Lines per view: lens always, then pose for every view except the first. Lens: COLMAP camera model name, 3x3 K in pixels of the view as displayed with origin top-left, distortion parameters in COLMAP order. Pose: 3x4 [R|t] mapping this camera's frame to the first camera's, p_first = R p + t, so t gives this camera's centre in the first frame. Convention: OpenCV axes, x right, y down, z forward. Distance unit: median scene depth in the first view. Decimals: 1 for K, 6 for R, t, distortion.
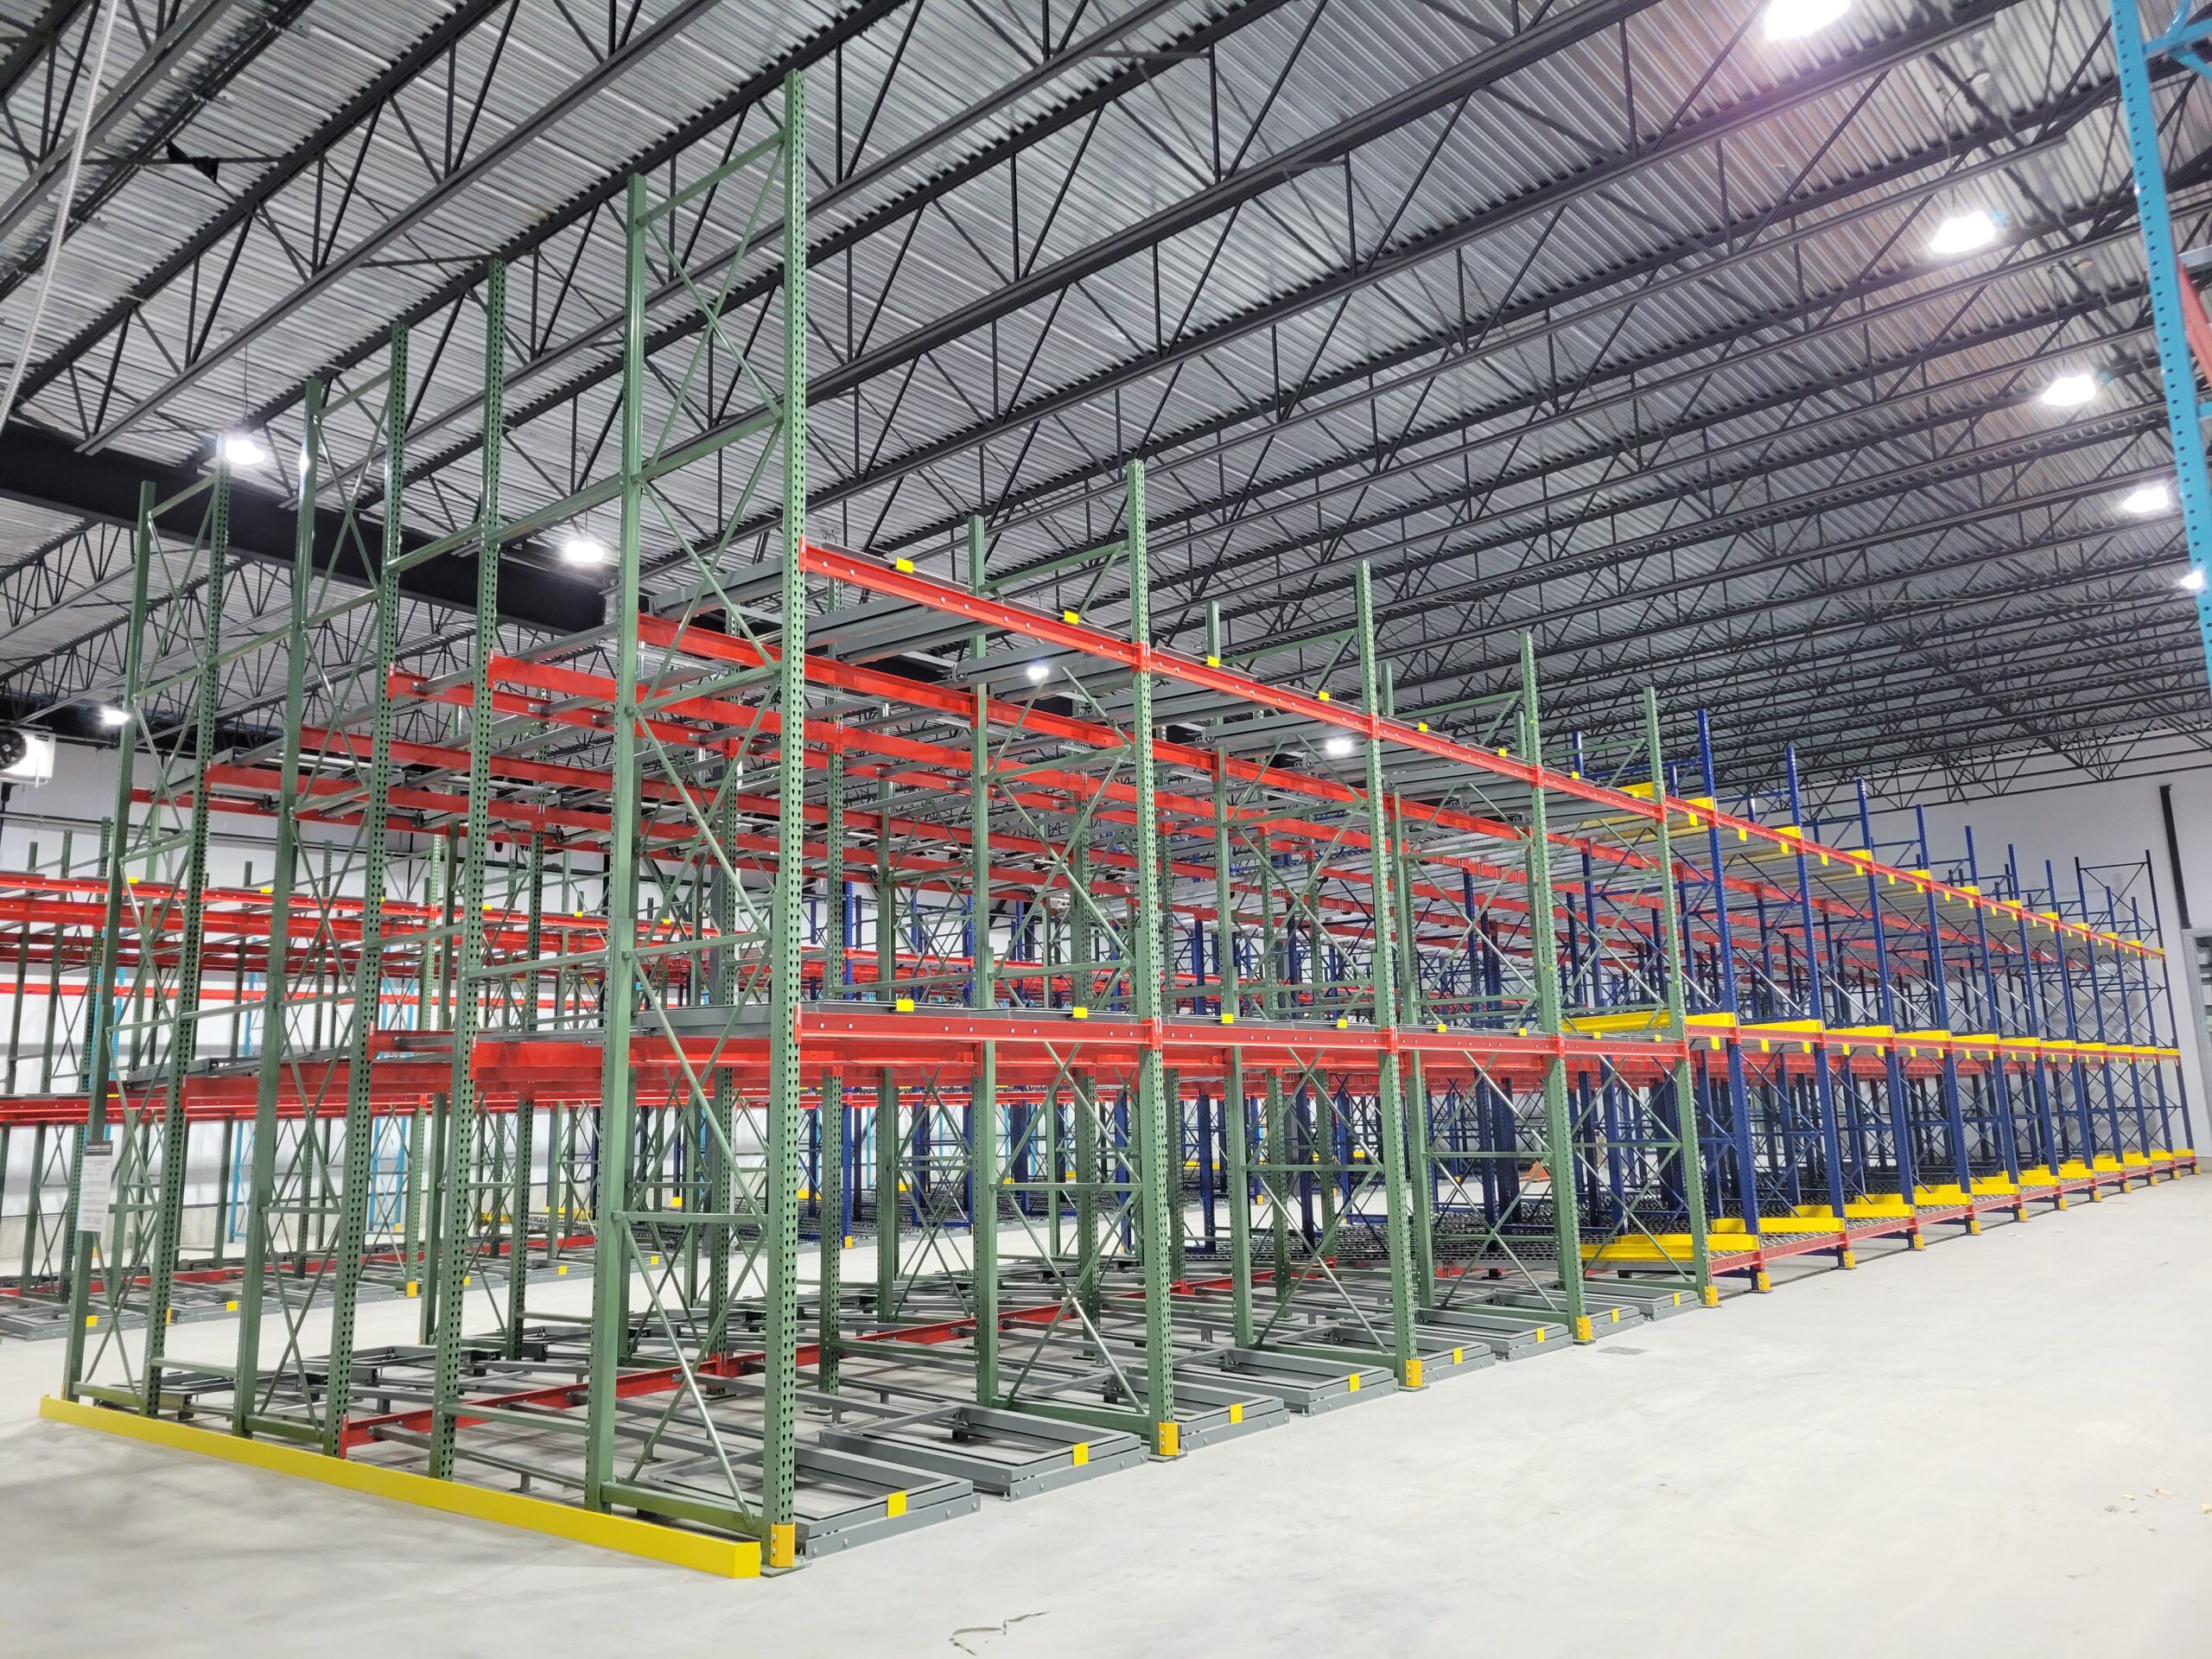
lens RADIAL K [[1630.3, 0, 1106.4], [0, 1630.3, 802.9], [0, 0, 1]] dist [0.060830, -0.030668]
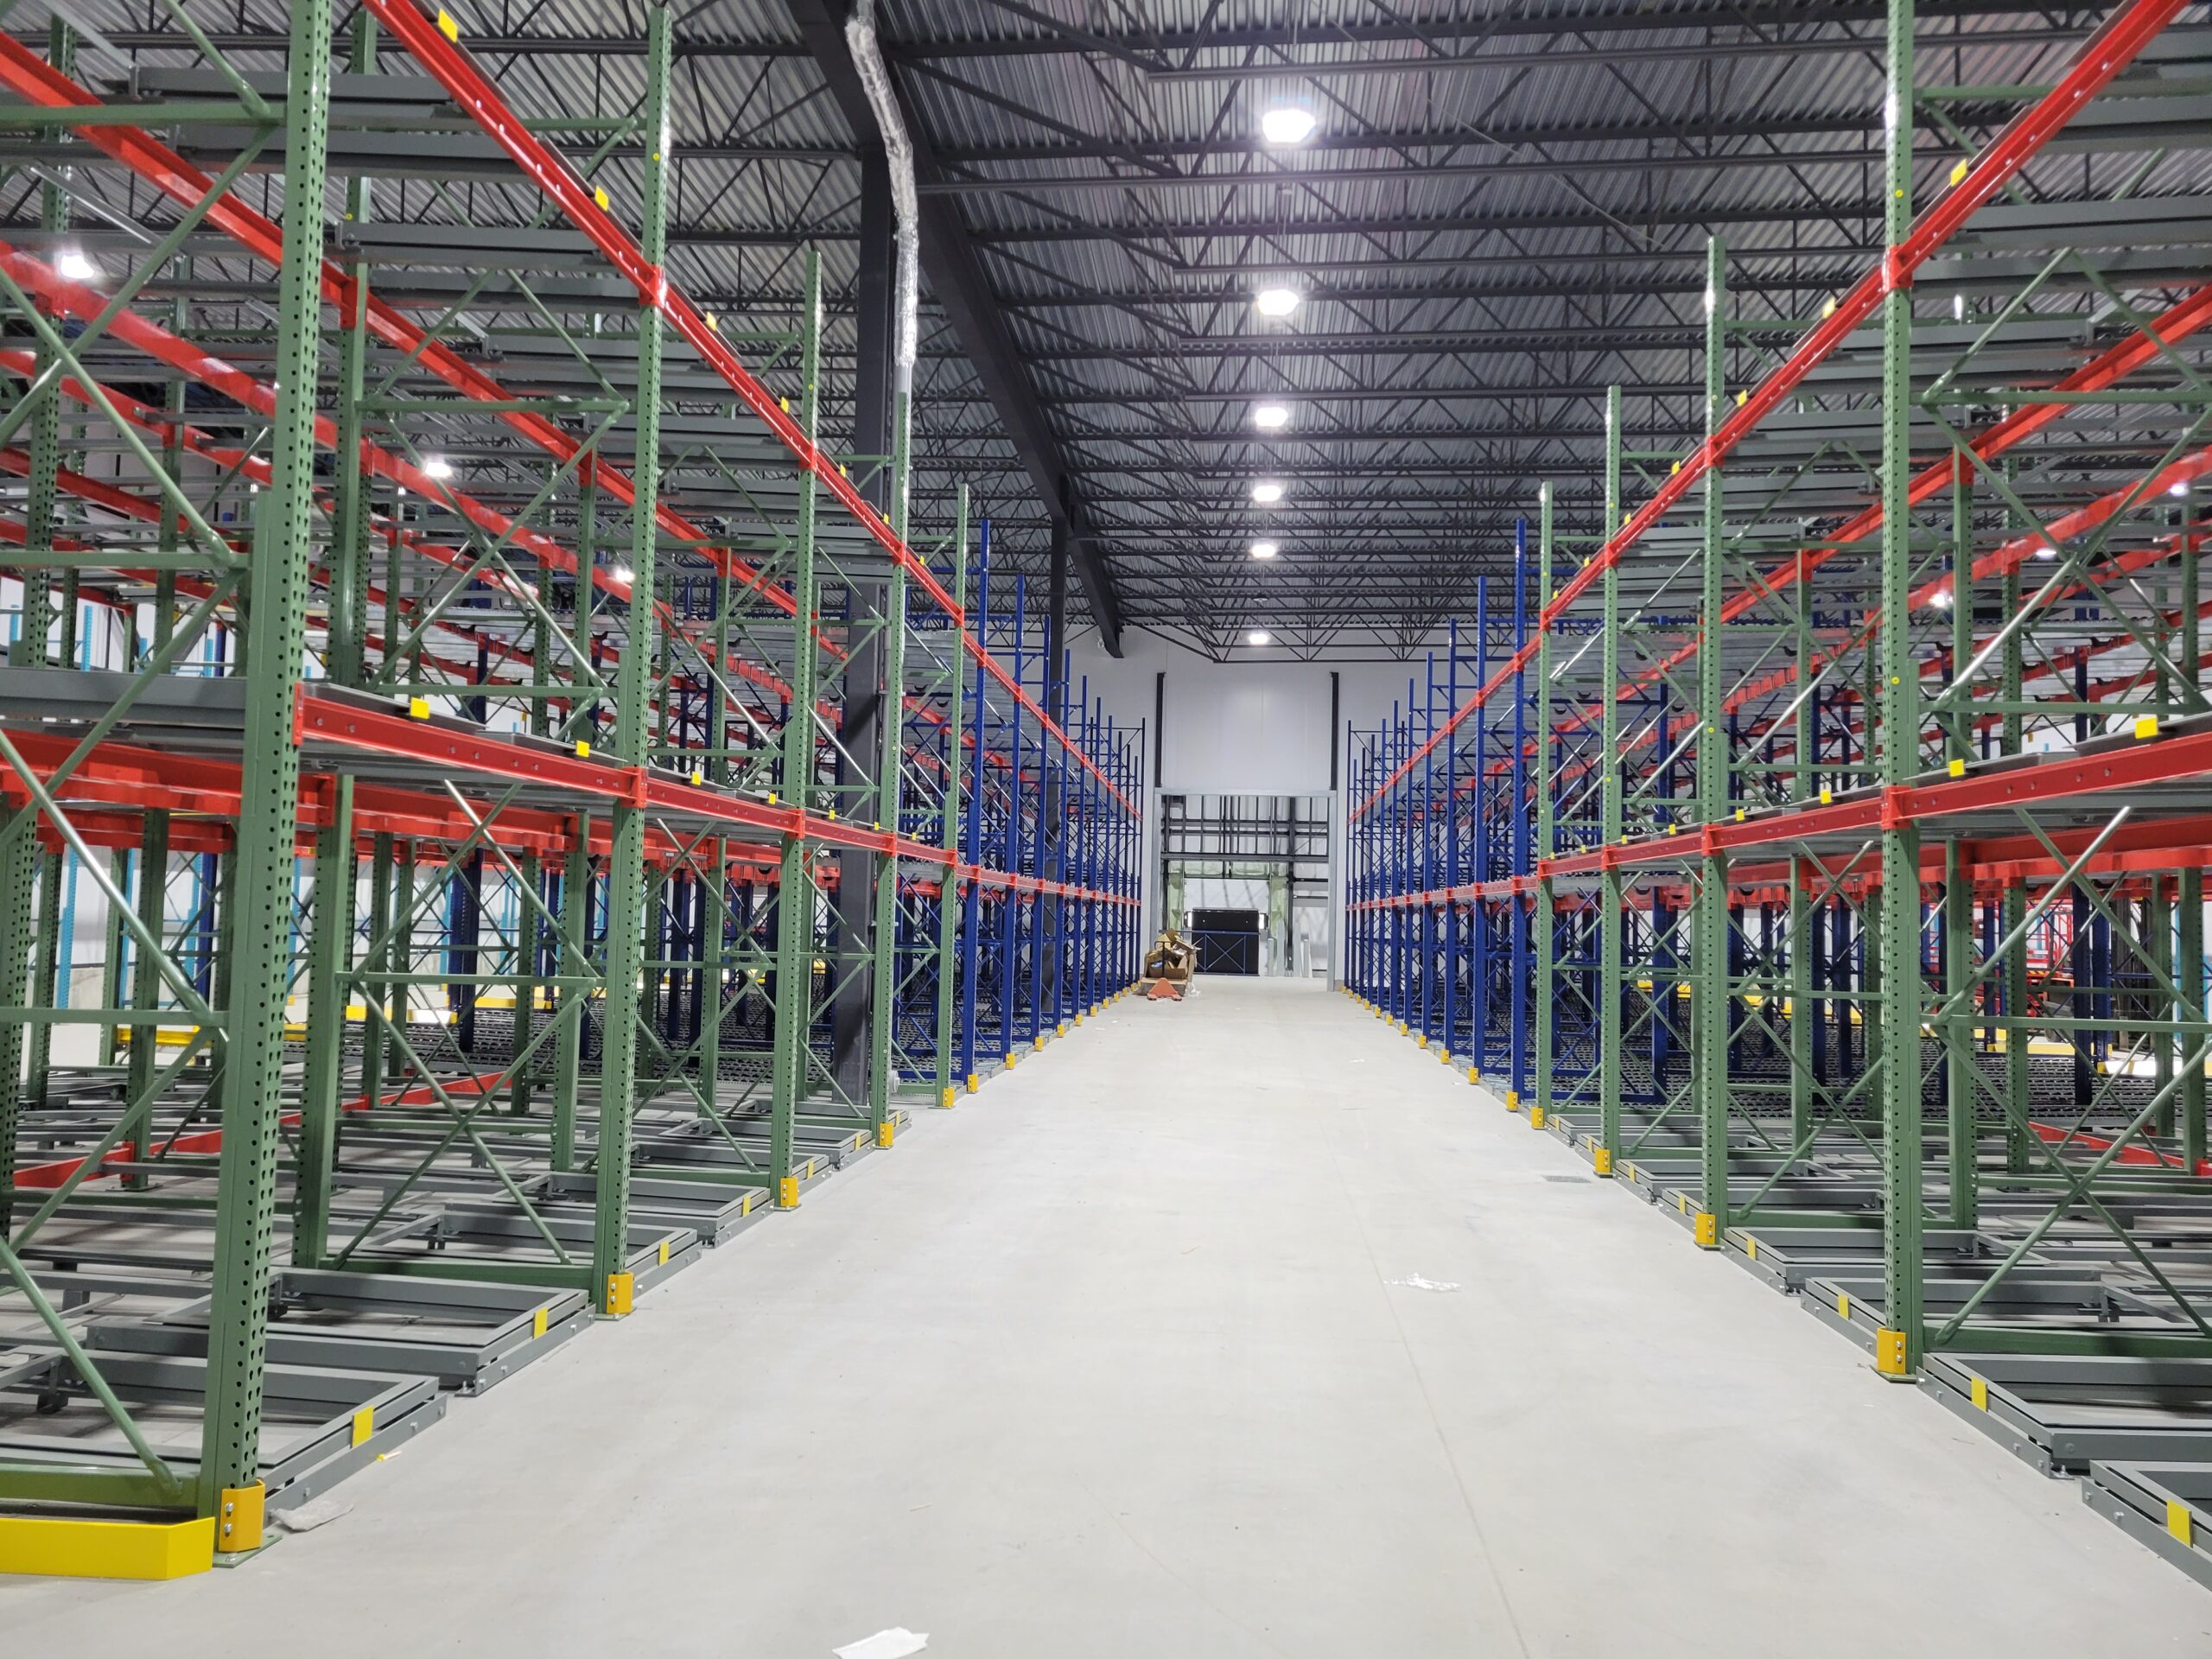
lens RADIAL K [[1641.8, 0, 1115.9], [0, 1641.8, 836.4], [0, 0, 1]] dist [0.068252, -0.051047]
pose [[0.802593, 0.079406, 0.591218, -0.582009], [-0.159185, 0.983670, 0.083982, 0.116066], [-0.574895, -0.161517, 0.802127, 0.503177]]
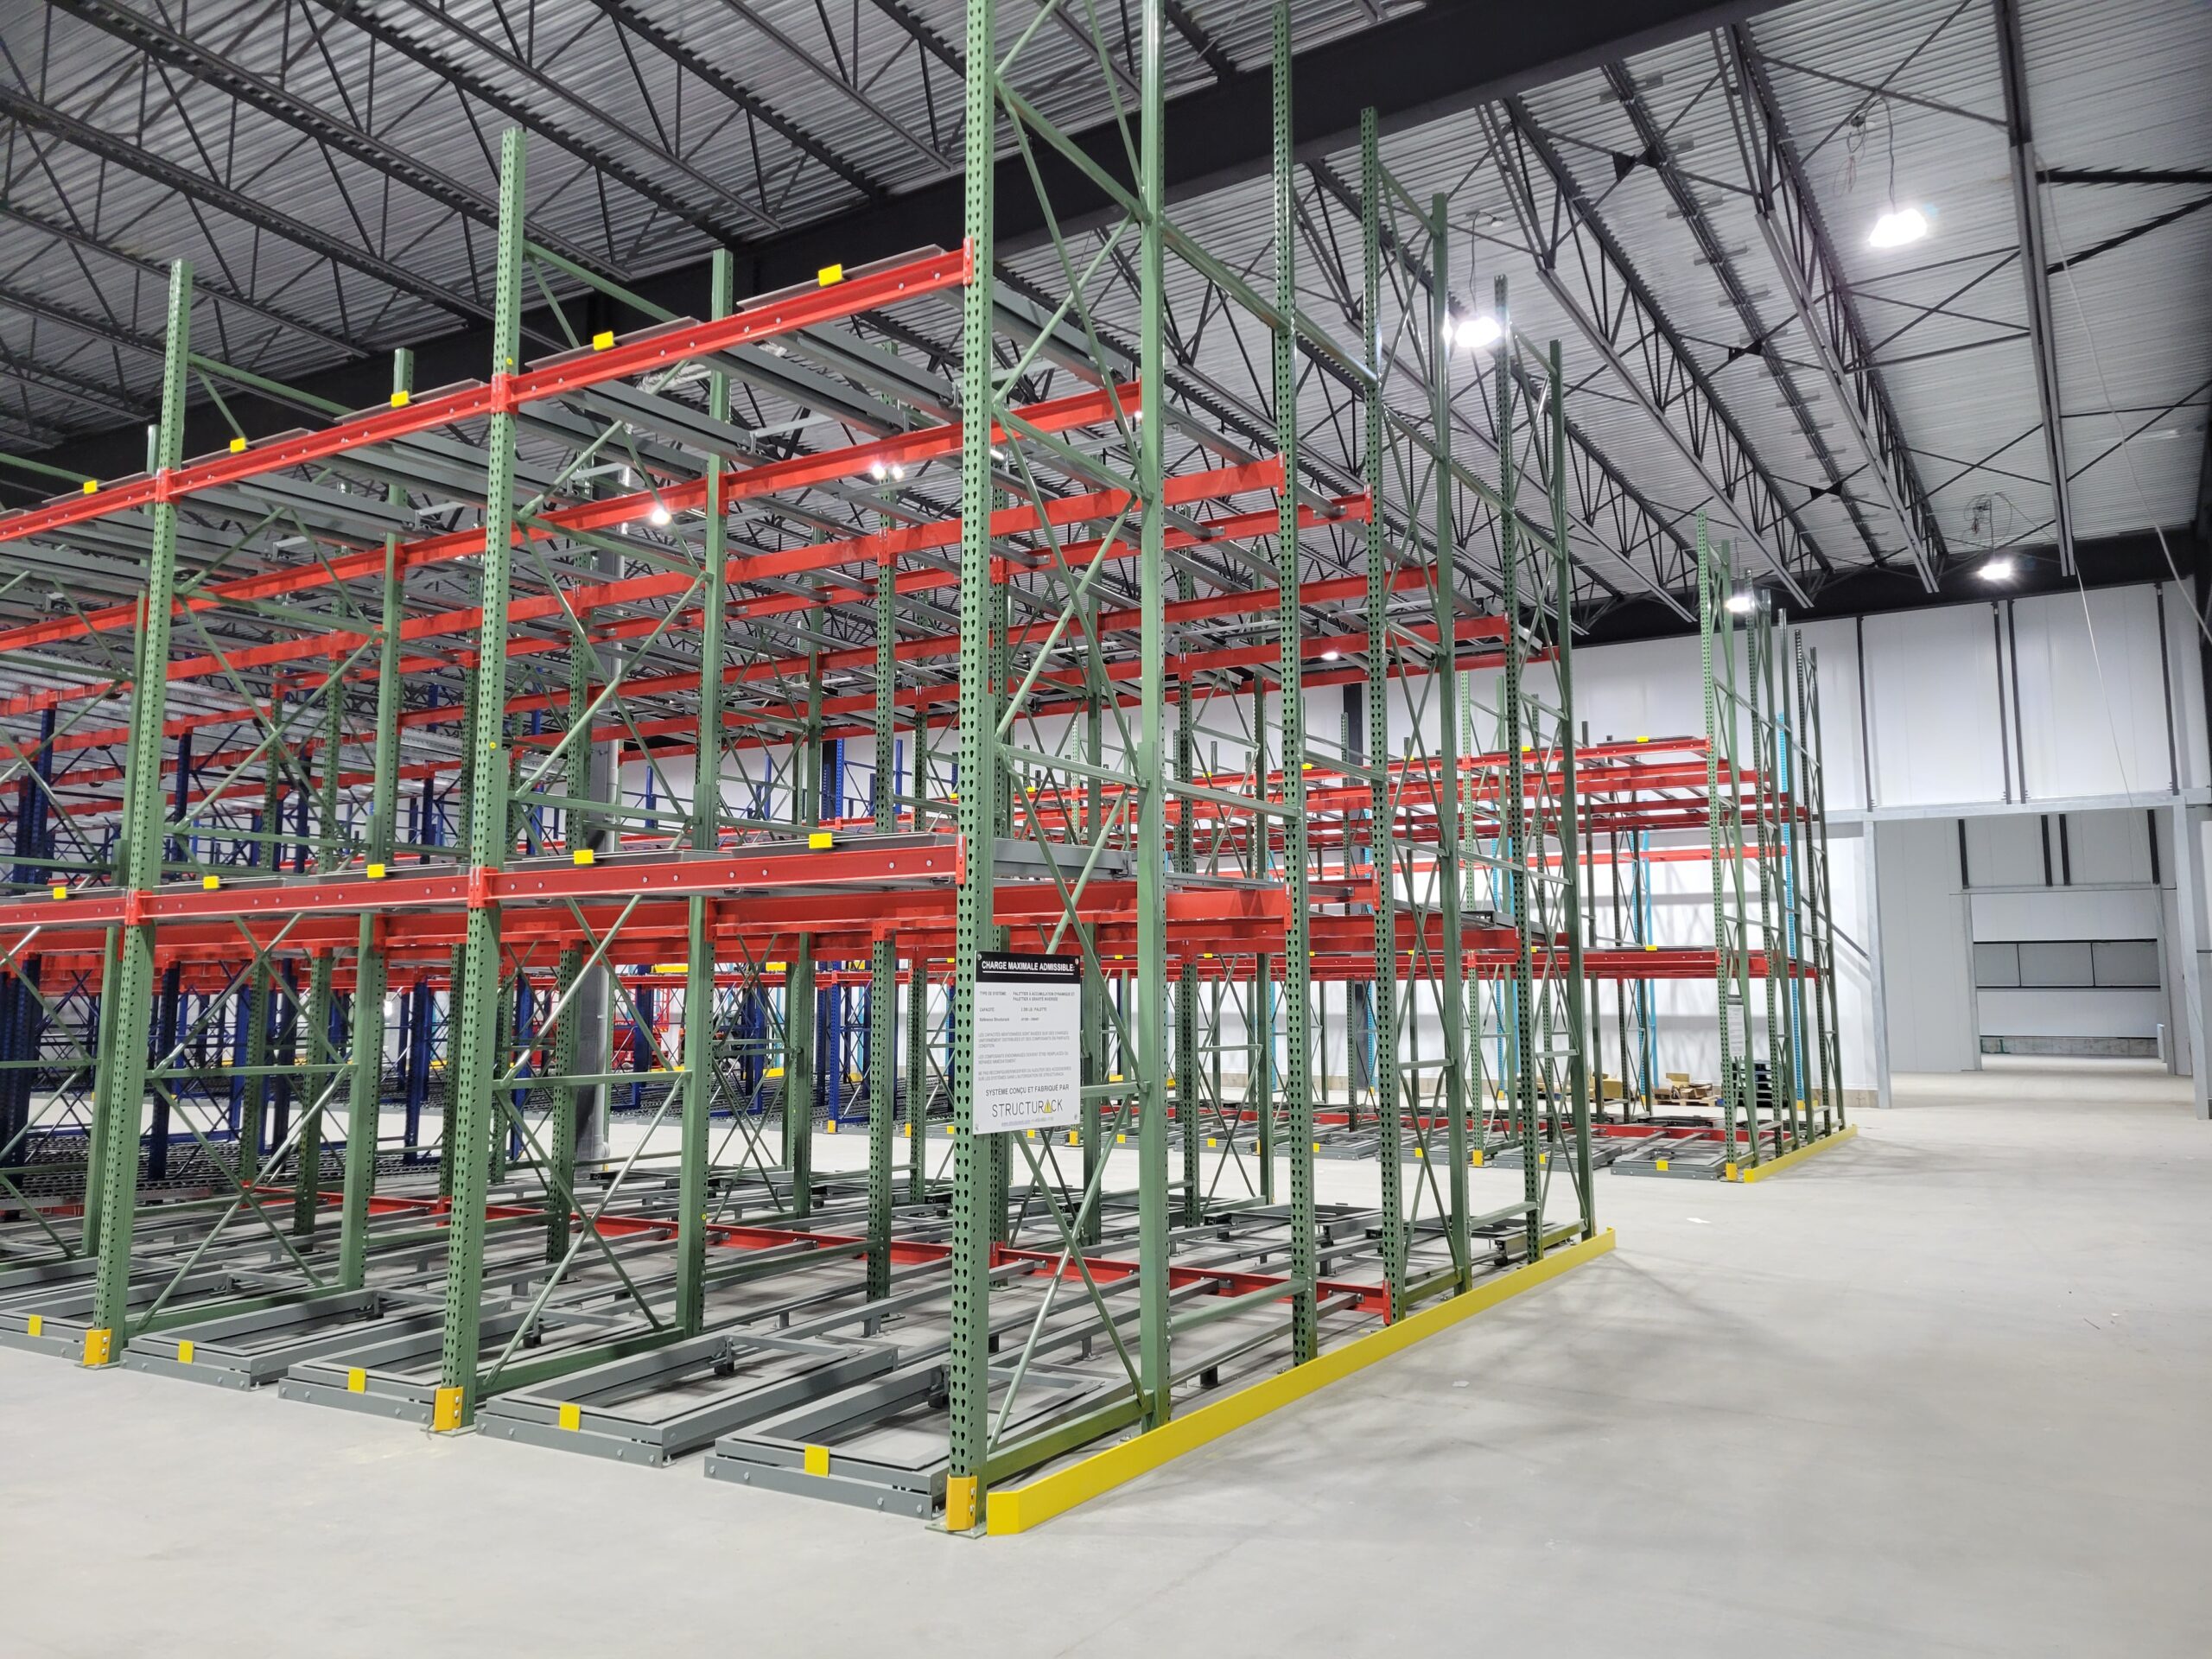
lens RADIAL K [[1630.3, 0, 1106.4], [0, 1630.3, 802.9], [0, 0, 1]] dist [0.060830, -0.030668]
pose [[-0.161468, 0.153795, 0.974821, -0.609933], [-0.180843, 0.966445, -0.182428, 0.128549], [-0.970167, -0.205746, -0.128237, 0.561247]]
